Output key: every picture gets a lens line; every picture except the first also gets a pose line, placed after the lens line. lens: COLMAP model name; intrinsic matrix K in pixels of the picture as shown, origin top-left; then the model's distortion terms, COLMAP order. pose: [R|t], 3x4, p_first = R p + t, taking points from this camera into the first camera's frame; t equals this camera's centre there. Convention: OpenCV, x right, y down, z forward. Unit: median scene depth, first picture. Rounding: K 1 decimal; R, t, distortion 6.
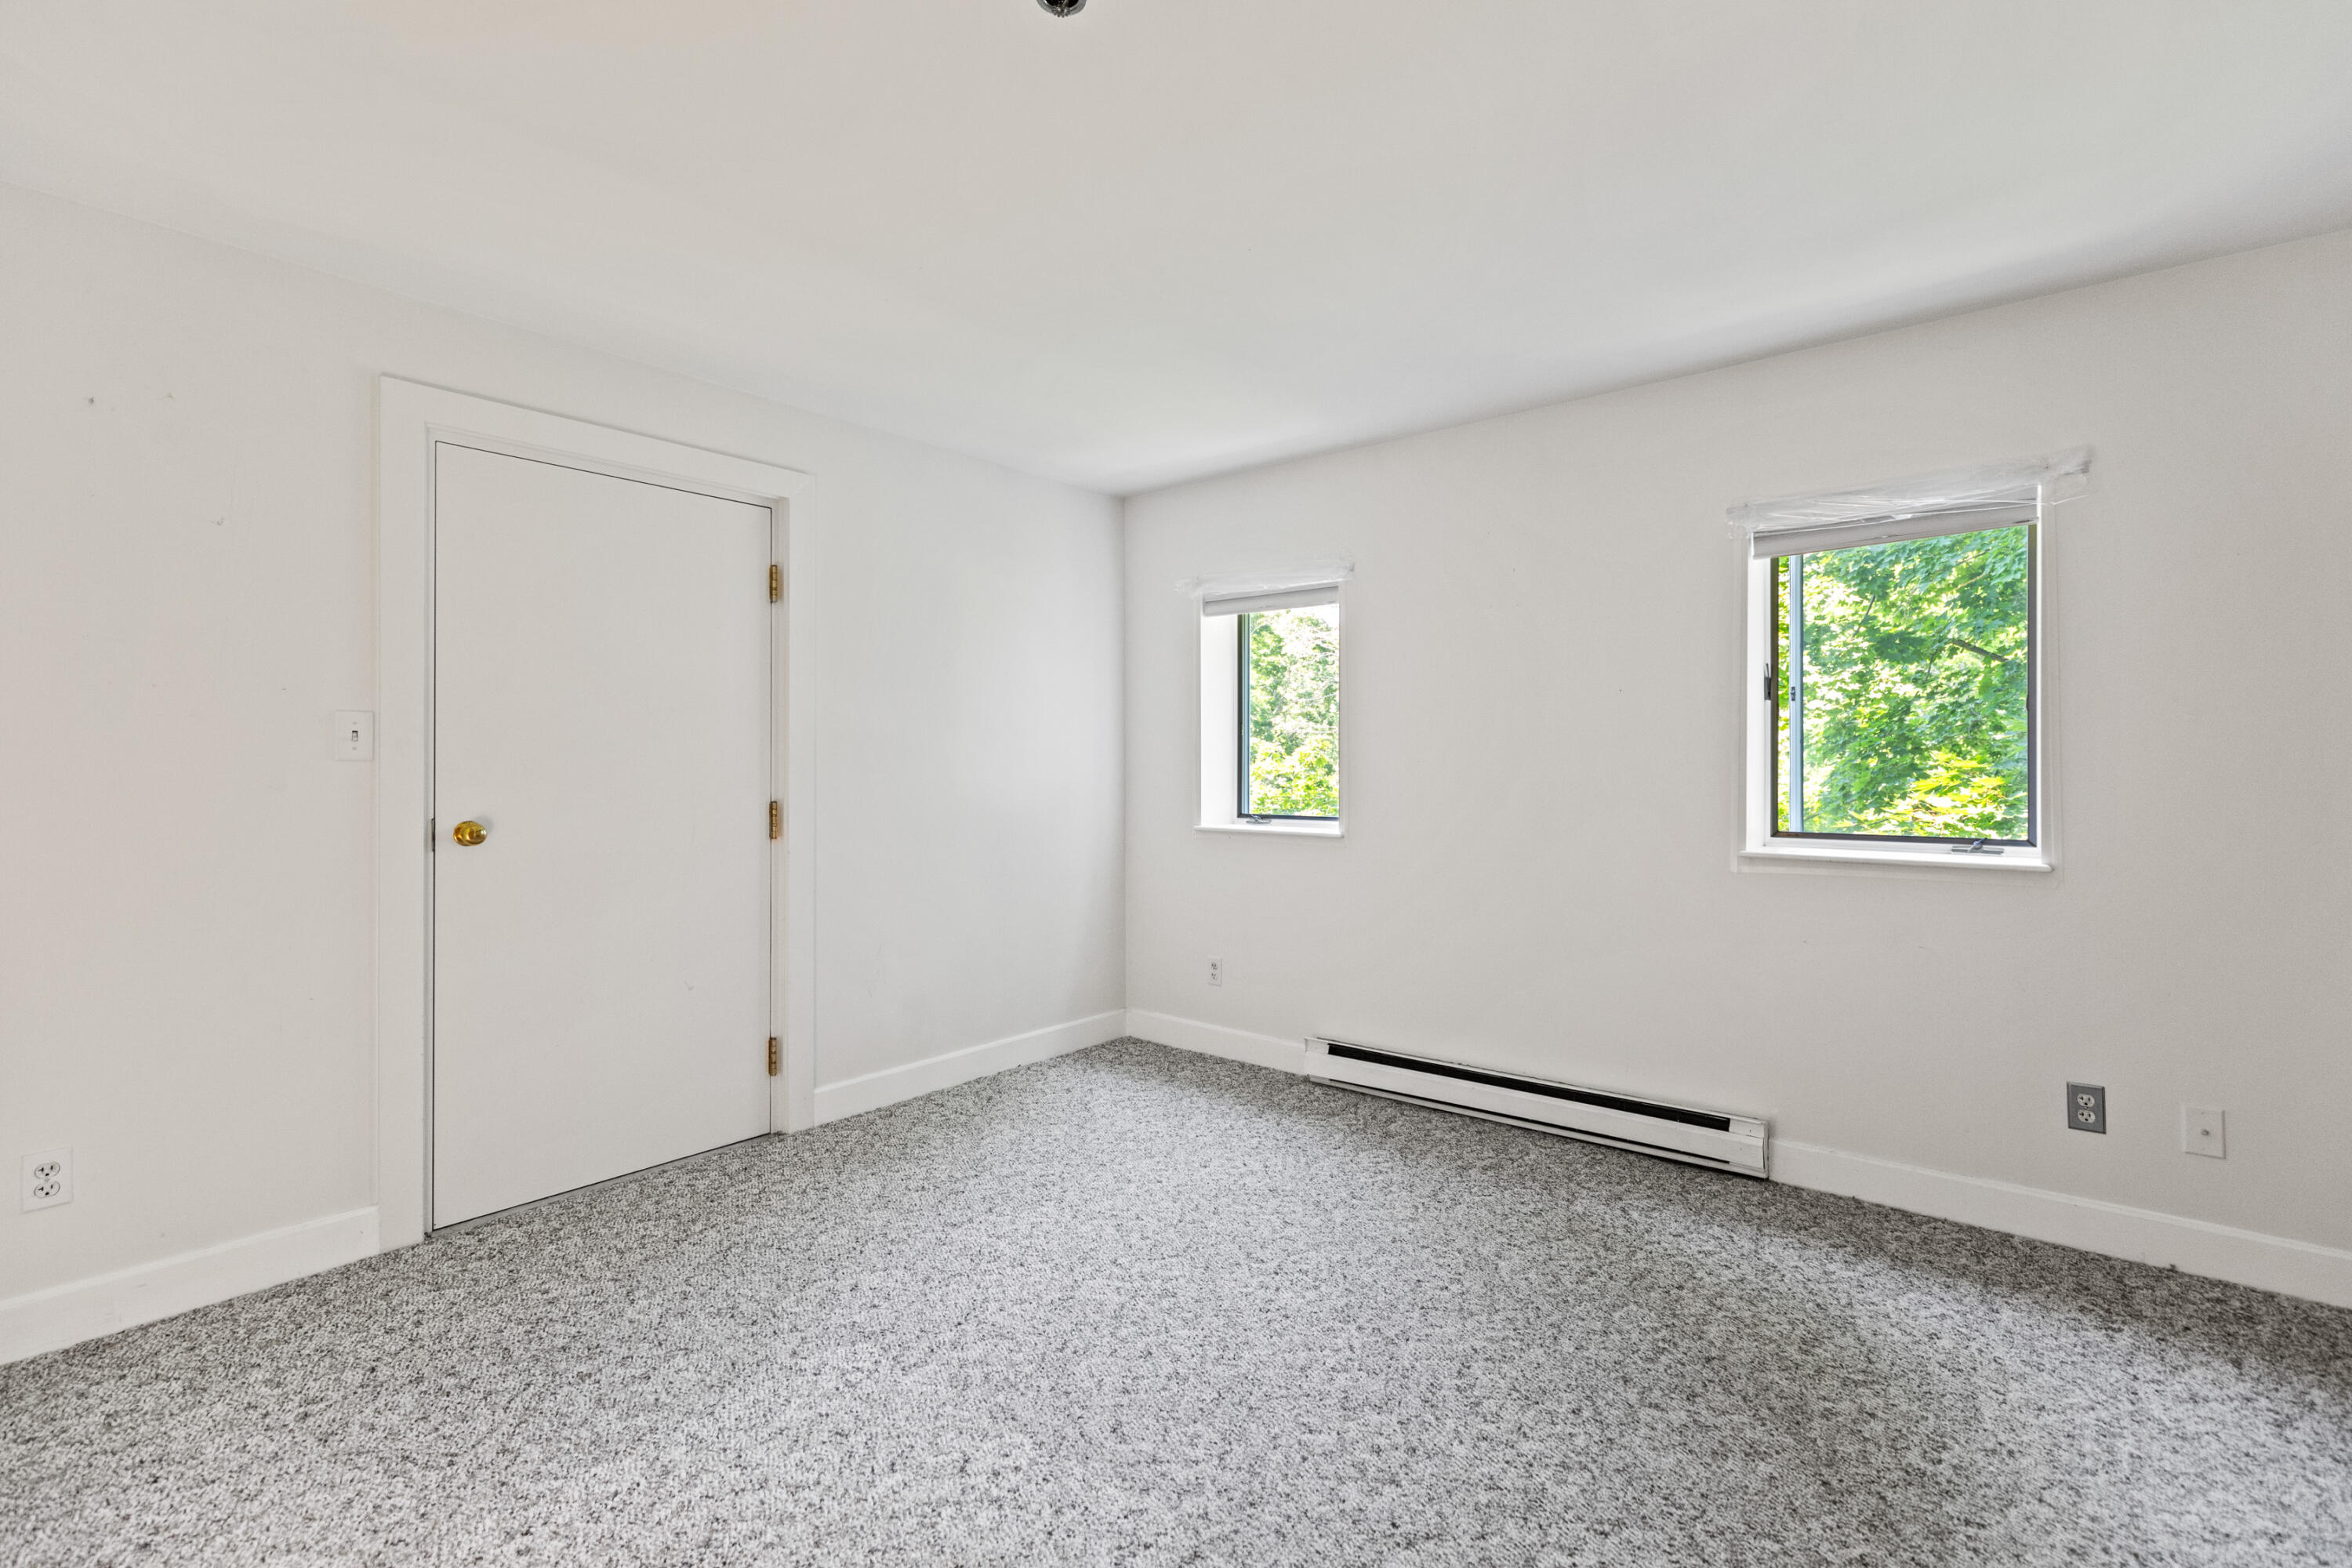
lens RADIAL K [[1064.6, 0, 1182.6], [0, 1064.6, 775.9], [0, 0, 1]] dist [0.011515, -0.002630]
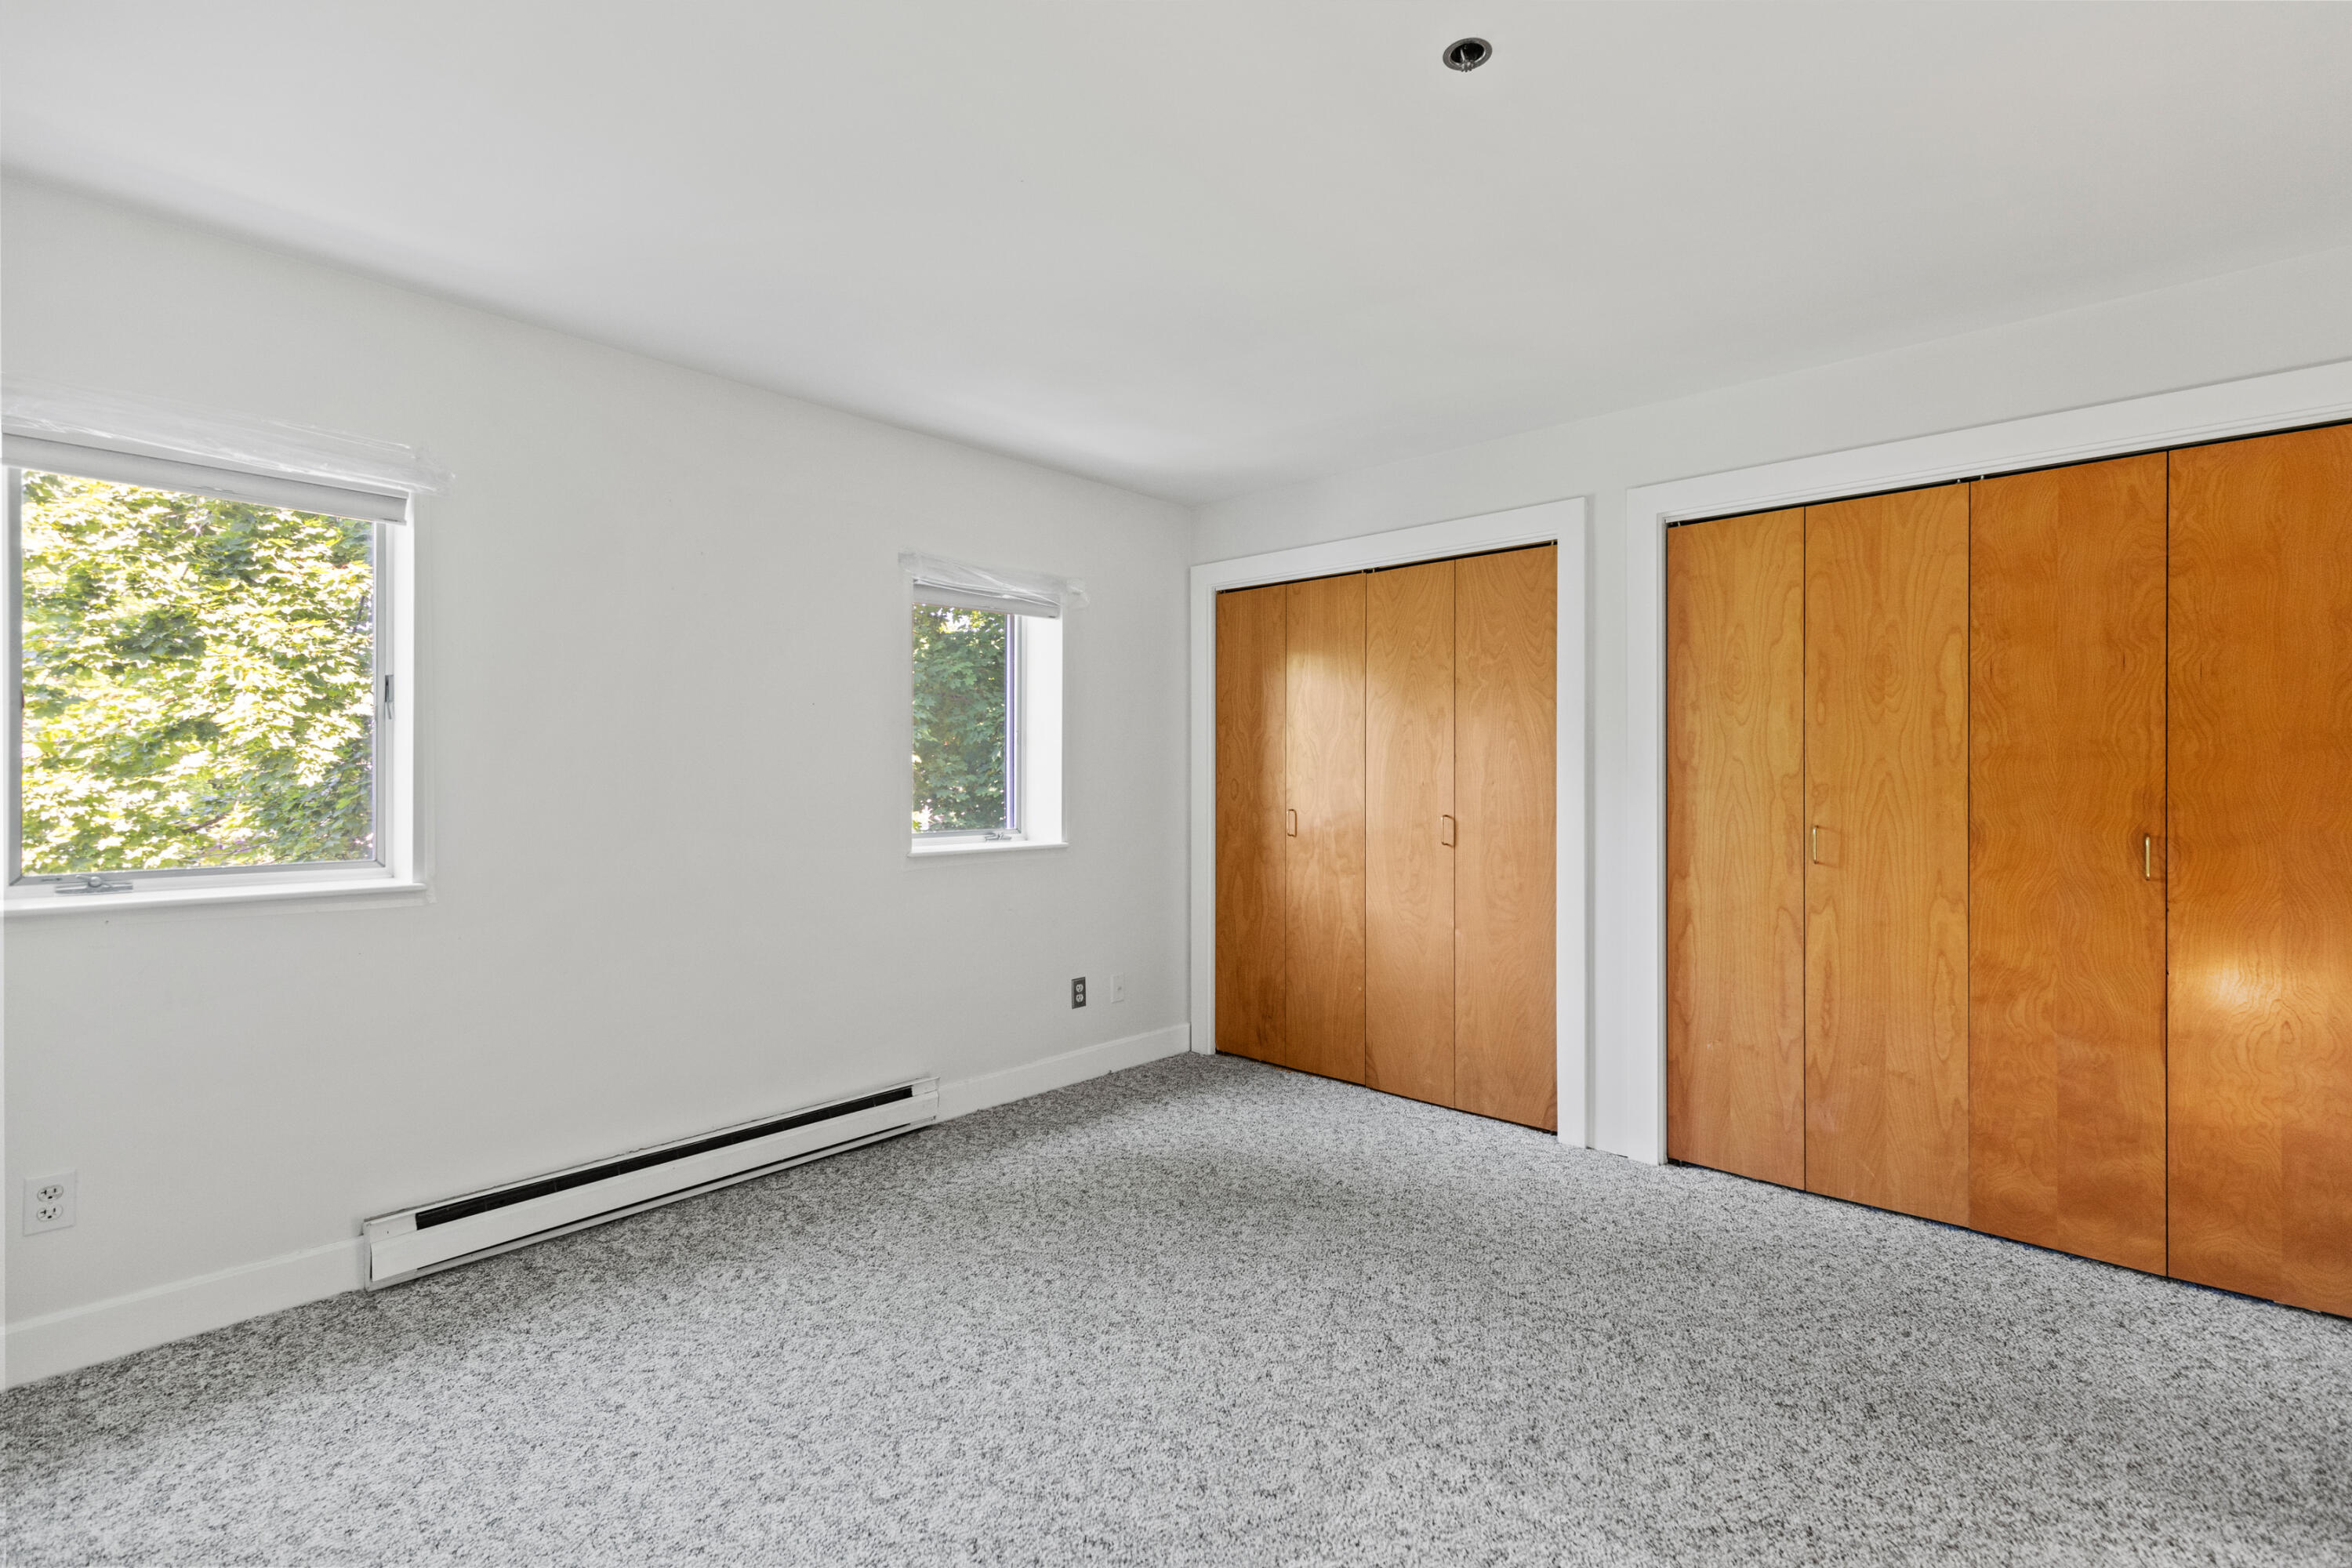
lens RADIAL K [[1064.6, 0, 1184.7], [0, 1064.6, 776.0], [0, 0, 1]] dist [0.011515, -0.002630]
pose [[0.052535, 0.001418, 0.998618, -0.679581], [0.016045, 0.999869, -0.002264, -0.006842], [-0.998490, 0.016142, 0.052505, 0.695650]]
